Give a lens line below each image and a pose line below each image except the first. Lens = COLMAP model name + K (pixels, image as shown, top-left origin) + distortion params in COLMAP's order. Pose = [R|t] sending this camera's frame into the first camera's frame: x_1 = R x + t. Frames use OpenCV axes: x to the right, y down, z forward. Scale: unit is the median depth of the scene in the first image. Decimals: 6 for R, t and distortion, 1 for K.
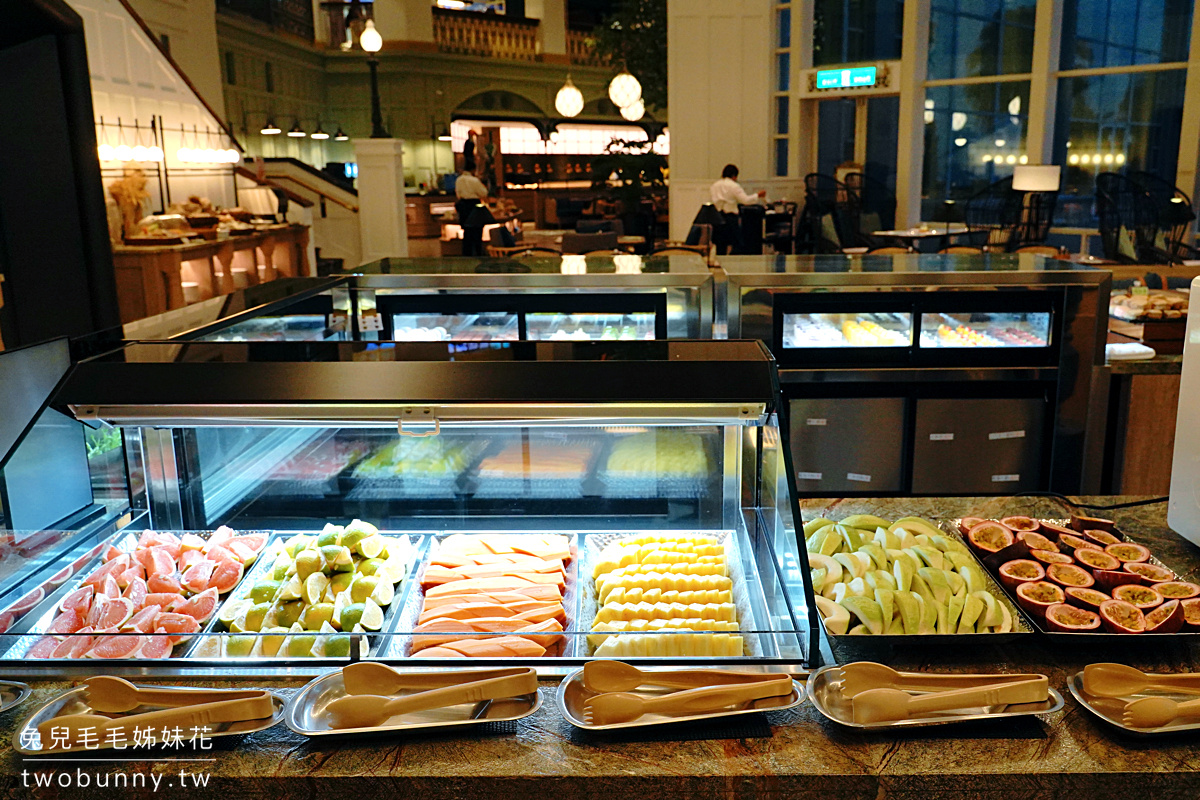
lens RADIAL K [[1001.6, 0, 604.5], [0, 1001.6, 397.5], [0, 0, 1]] dist [-0.001081, 0.000098]
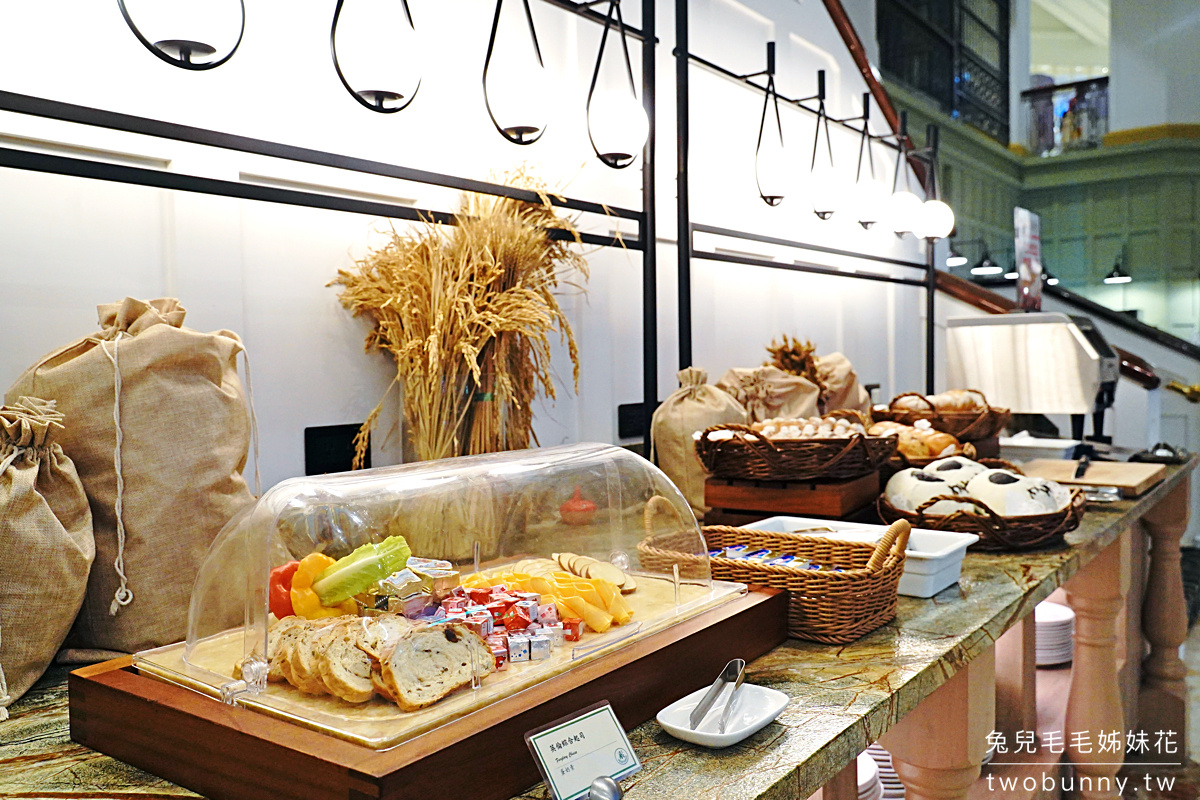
lens RADIAL K [[1001.6, 0, 601.6], [0, 1001.6, 398.7], [0, 0, 1]] dist [-0.001081, 0.000098]
pose [[0.824751, 0.021802, -0.565076, -0.302818], [-0.119116, 0.983534, -0.135909, -0.145407], [0.552809, 0.179401, 0.813767, 0.759656]]
